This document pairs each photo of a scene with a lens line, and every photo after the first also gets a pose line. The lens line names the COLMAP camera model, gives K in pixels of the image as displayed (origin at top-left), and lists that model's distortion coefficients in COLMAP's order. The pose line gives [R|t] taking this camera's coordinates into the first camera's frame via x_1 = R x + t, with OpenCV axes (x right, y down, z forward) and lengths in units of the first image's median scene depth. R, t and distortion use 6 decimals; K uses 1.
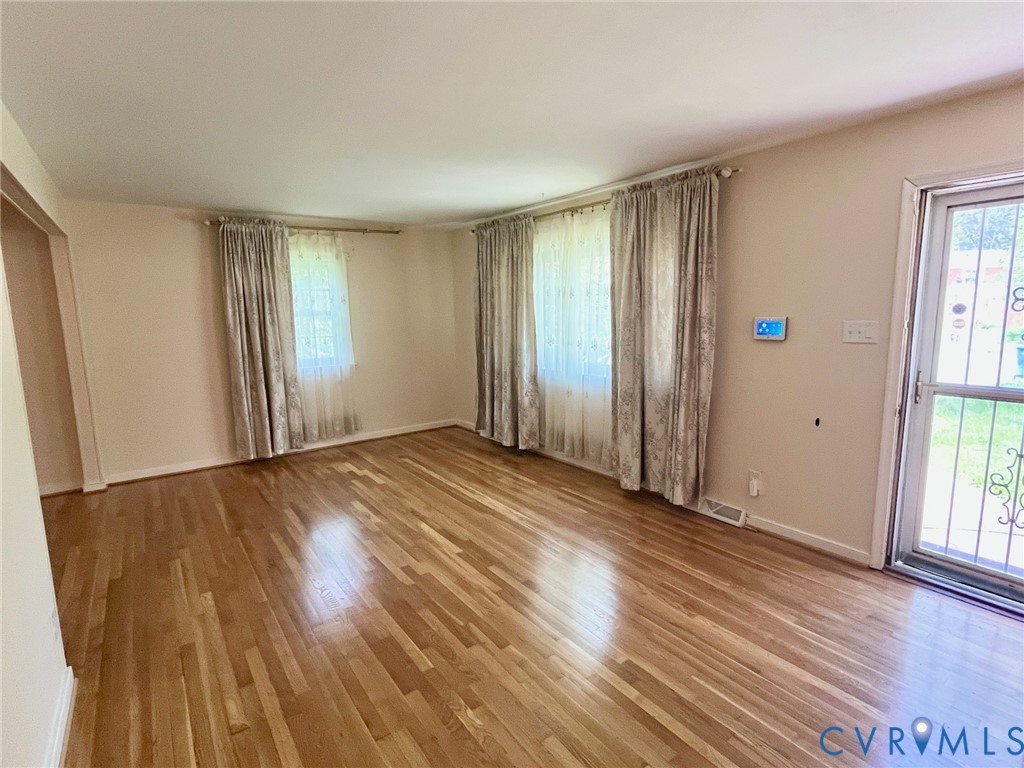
lens RADIAL K [[512.1, 0, 509.6], [0, 512.1, 386.4], [0, 0, 1]] dist [-0.001027, -0.000125]
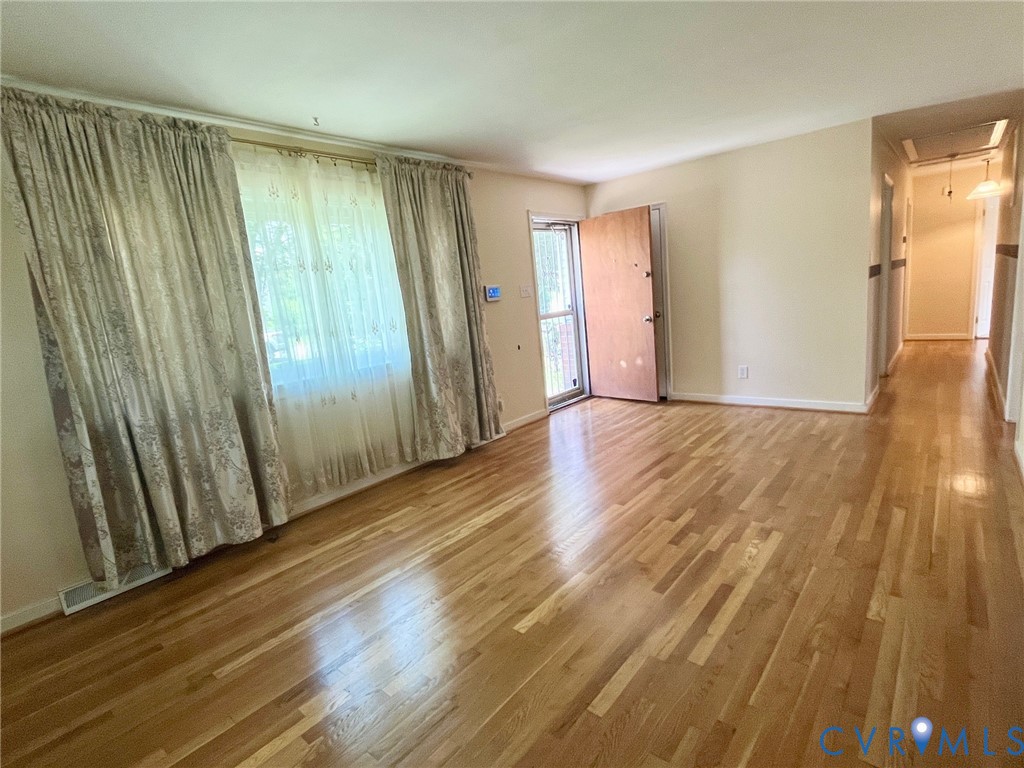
lens RADIAL K [[512.1, 0, 509.6], [0, 512.1, 386.4], [0, 0, 1]] dist [-0.001027, -0.000125]
pose [[-0.229786, -0.138221, 0.963376, -0.658007], [0.245746, 0.949548, 0.194853, -0.091820], [-0.941705, 0.281520, -0.184225, 0.896470]]
